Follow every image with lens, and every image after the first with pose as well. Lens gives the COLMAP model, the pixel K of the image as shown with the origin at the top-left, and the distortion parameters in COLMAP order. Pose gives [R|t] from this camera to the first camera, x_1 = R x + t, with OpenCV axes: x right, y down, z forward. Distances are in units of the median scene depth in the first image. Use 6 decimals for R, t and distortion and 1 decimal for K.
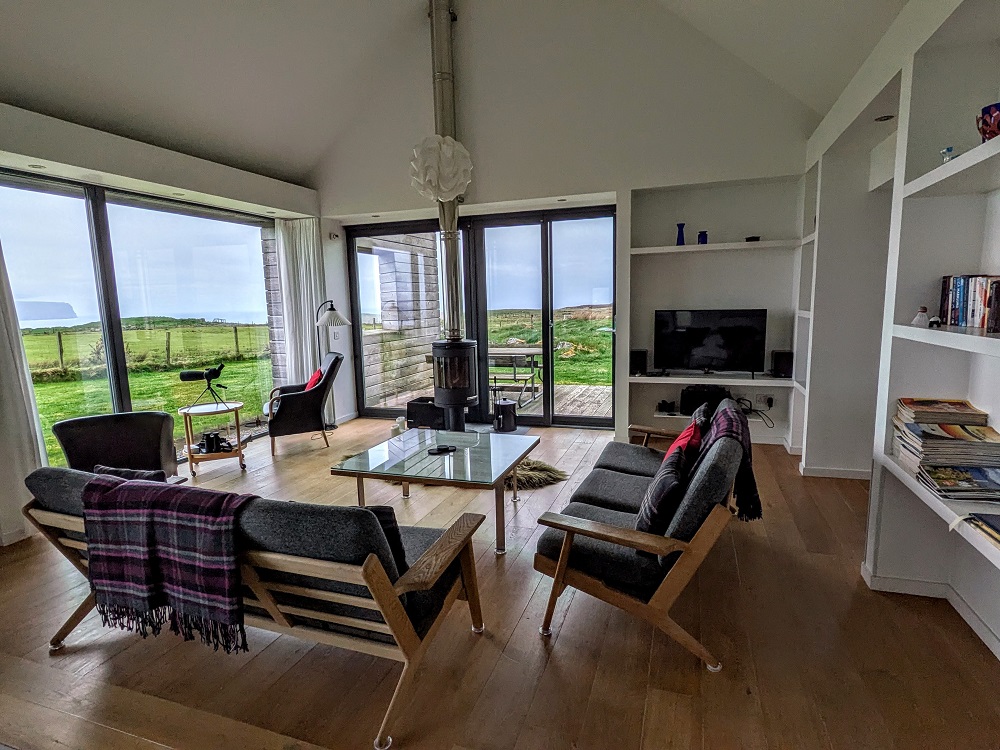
lens RADIAL K [[538.7, 0, 508.8], [0, 538.7, 376.7], [0, 0, 1]] dist [0.002804, -0.000898]
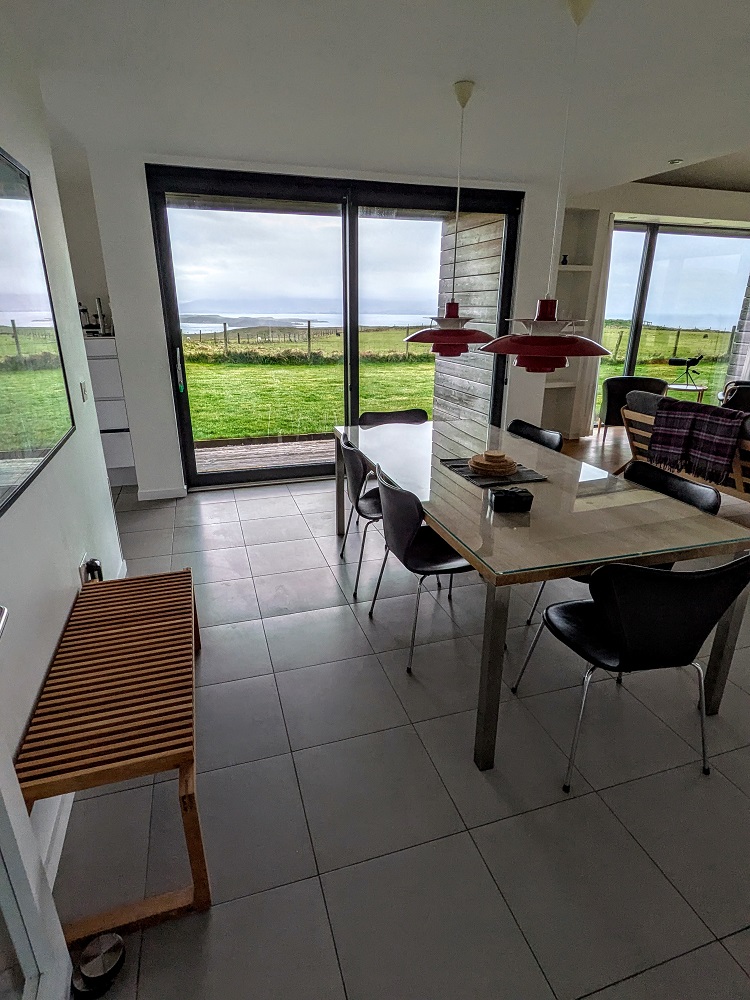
lens RADIAL K [[538.7, 0, 379.5], [0, 538.7, 509.1], [0, 0, 1]] dist [0.002804, -0.000898]
pose [[0.600667, 0.307003, -0.738206, 0.116641], [-0.132826, 0.948824, 0.286515, 0.070496], [0.788389, -0.074046, 0.610705, -0.564381]]
